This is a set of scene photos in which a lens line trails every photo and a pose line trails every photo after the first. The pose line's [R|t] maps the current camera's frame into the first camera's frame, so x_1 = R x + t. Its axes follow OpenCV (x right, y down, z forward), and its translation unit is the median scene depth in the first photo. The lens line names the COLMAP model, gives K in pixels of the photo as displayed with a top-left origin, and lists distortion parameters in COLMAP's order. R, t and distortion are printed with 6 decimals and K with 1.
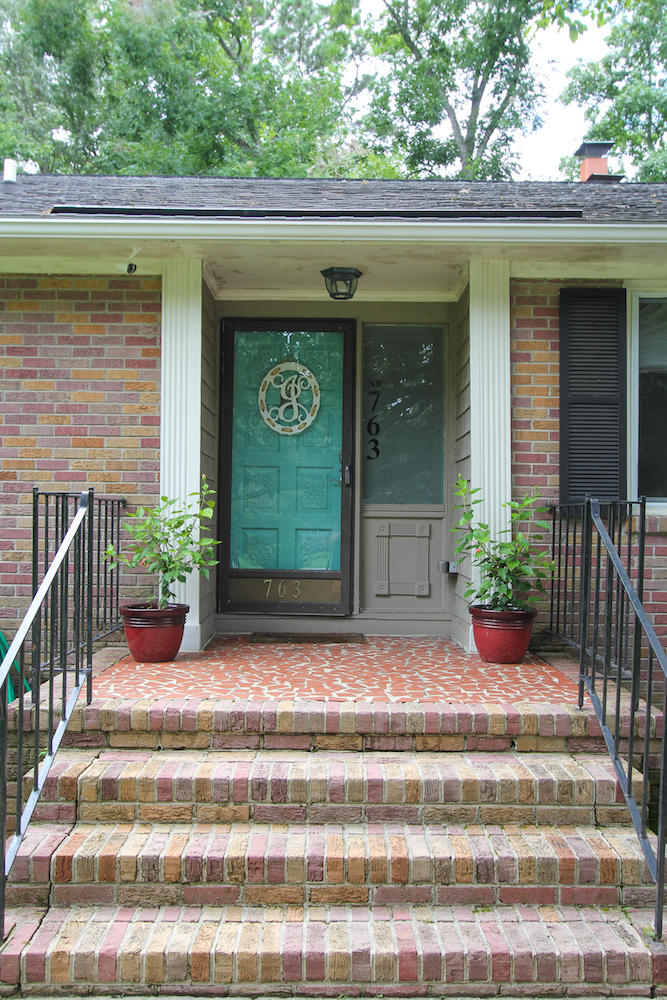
lens RADIAL K [[899.1, 0, 334.6], [0, 899.1, 498.5], [0, 0, 1]] dist [0.002899, -0.000261]
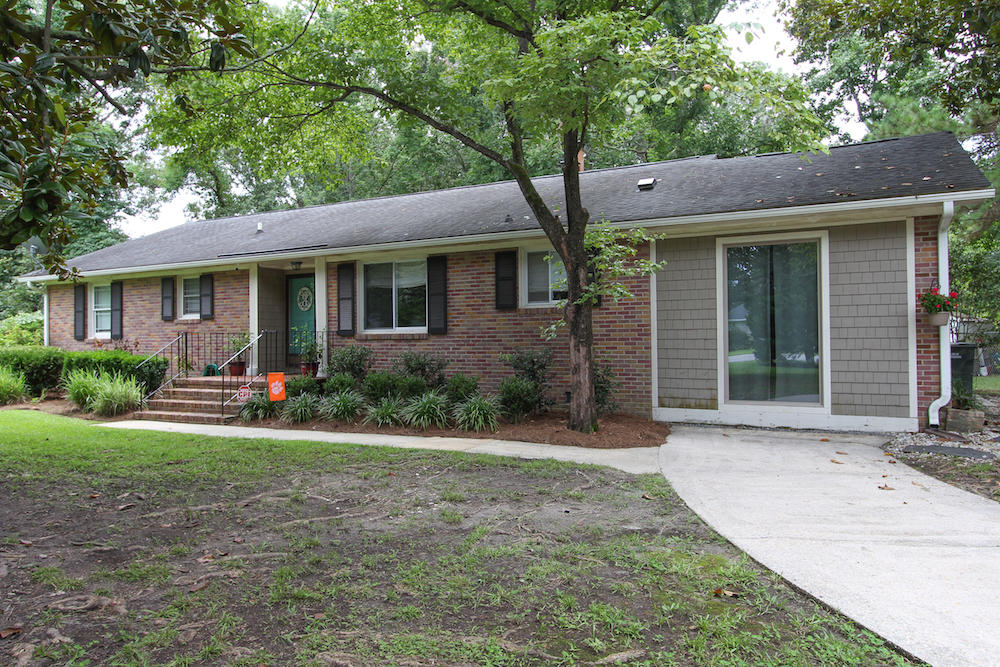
lens RADIAL K [[733.5, 0, 500.3], [0, 733.5, 335.3], [0, 0, 1]] dist [0.006182, 0.003062]
pose [[0.871995, -0.021829, -0.489028, 2.037032], [0.026997, 0.999629, 0.003517, 0.027104], [0.488770, -0.016269, 0.872261, -1.012846]]
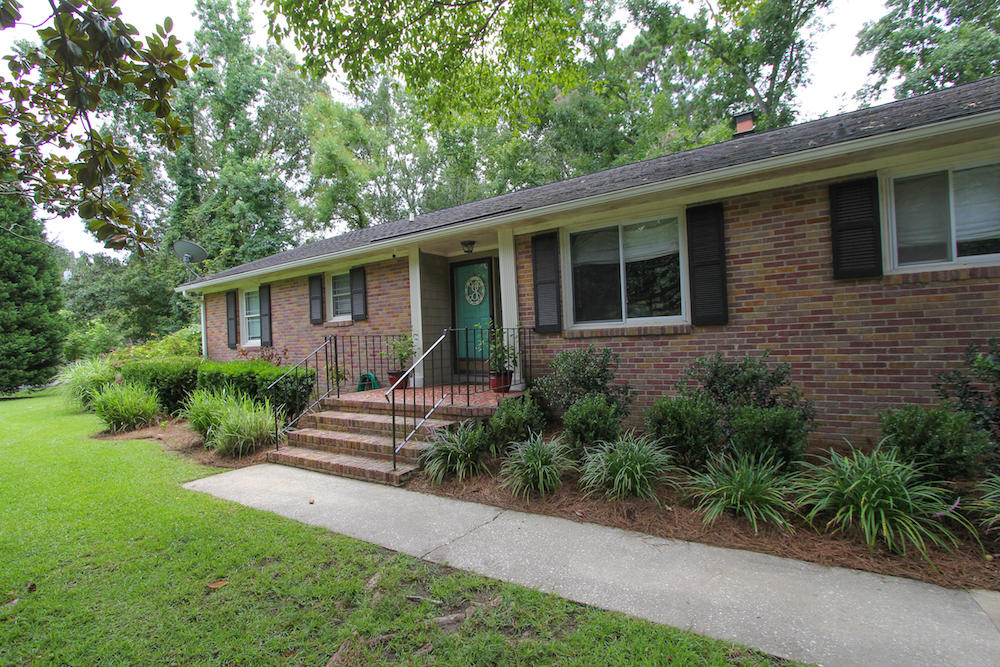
lens RADIAL K [[459.7, 0, 499.5], [0, 459.7, 338.5], [0, 0, 1]] dist [-0.019274, 0.002719]
pose [[0.832745, -0.045044, -0.551822, 0.834518], [0.061446, 0.998047, 0.011259, 0.015746], [0.550237, -0.043283, 0.833886, -0.067337]]
